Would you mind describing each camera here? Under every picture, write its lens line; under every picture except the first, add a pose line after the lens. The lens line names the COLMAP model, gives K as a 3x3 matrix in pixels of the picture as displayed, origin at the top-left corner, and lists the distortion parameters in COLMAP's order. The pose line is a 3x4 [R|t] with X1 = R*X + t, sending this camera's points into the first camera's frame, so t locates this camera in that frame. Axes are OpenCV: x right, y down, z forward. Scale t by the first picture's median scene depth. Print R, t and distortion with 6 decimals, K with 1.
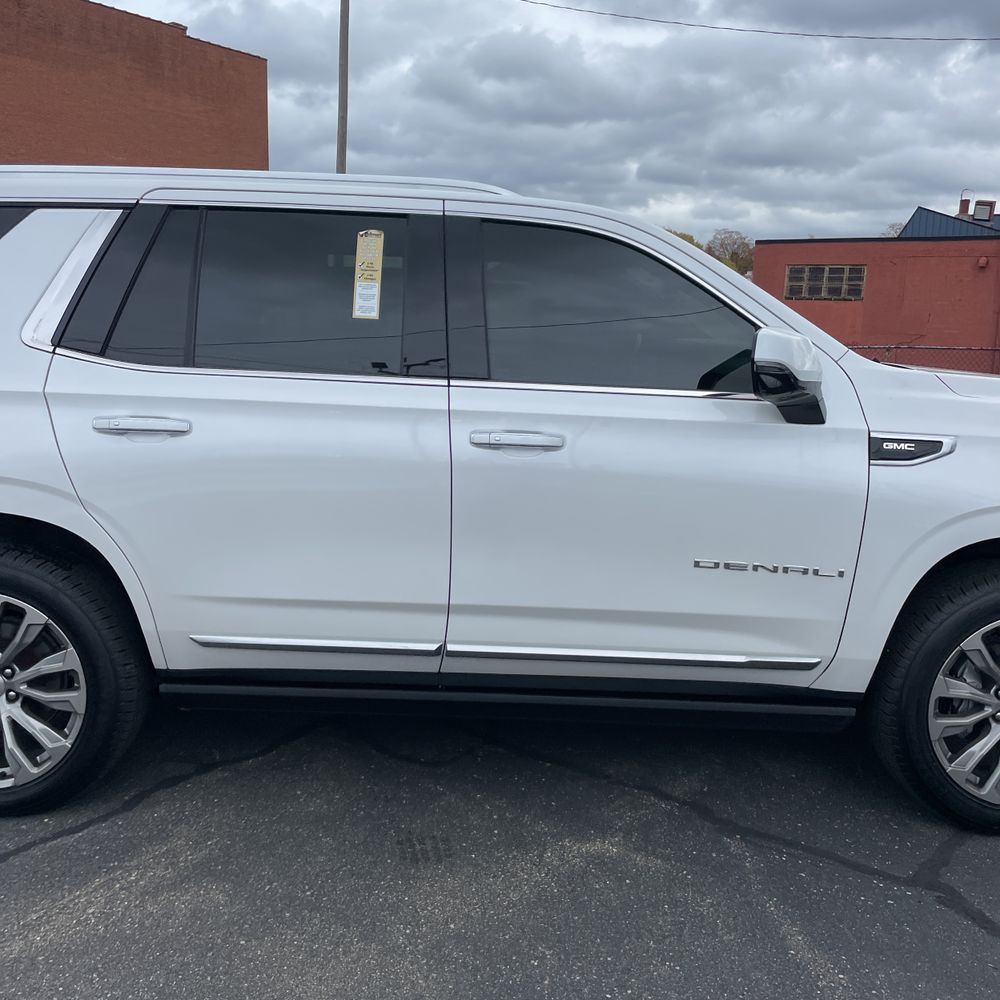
lens RADIAL K [[997.3, 0, 494.8], [0, 997.3, 511.5], [0, 0, 1]] dist [0.089503, -0.121372]
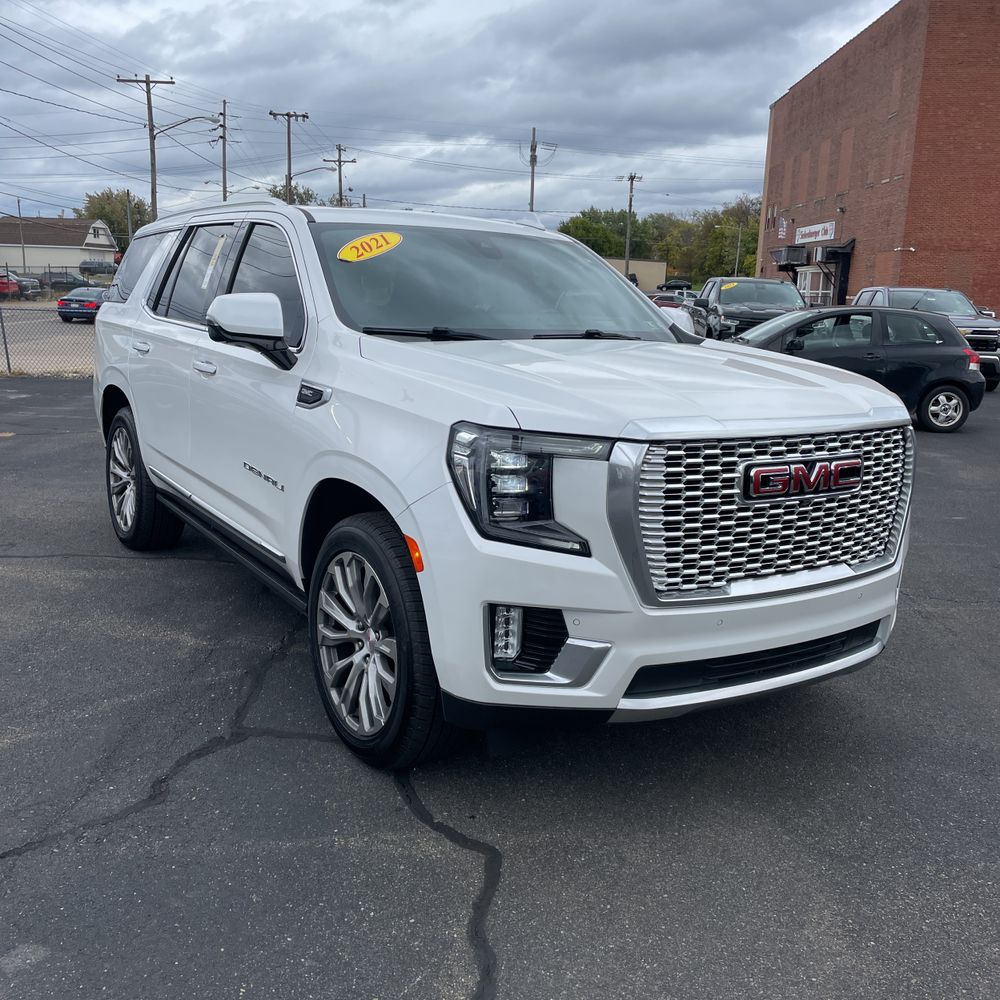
lens RADIAL K [[994.3, 0, 500.0], [0, 994.3, 500.0], [0, 0, 1]] dist [0.097458, -0.119164]
pose [[0.542830, 0.168170, -0.822833, 1.503618], [-0.178092, 0.980515, 0.082908, -0.075990], [0.820743, 0.101535, 0.562203, 0.502708]]
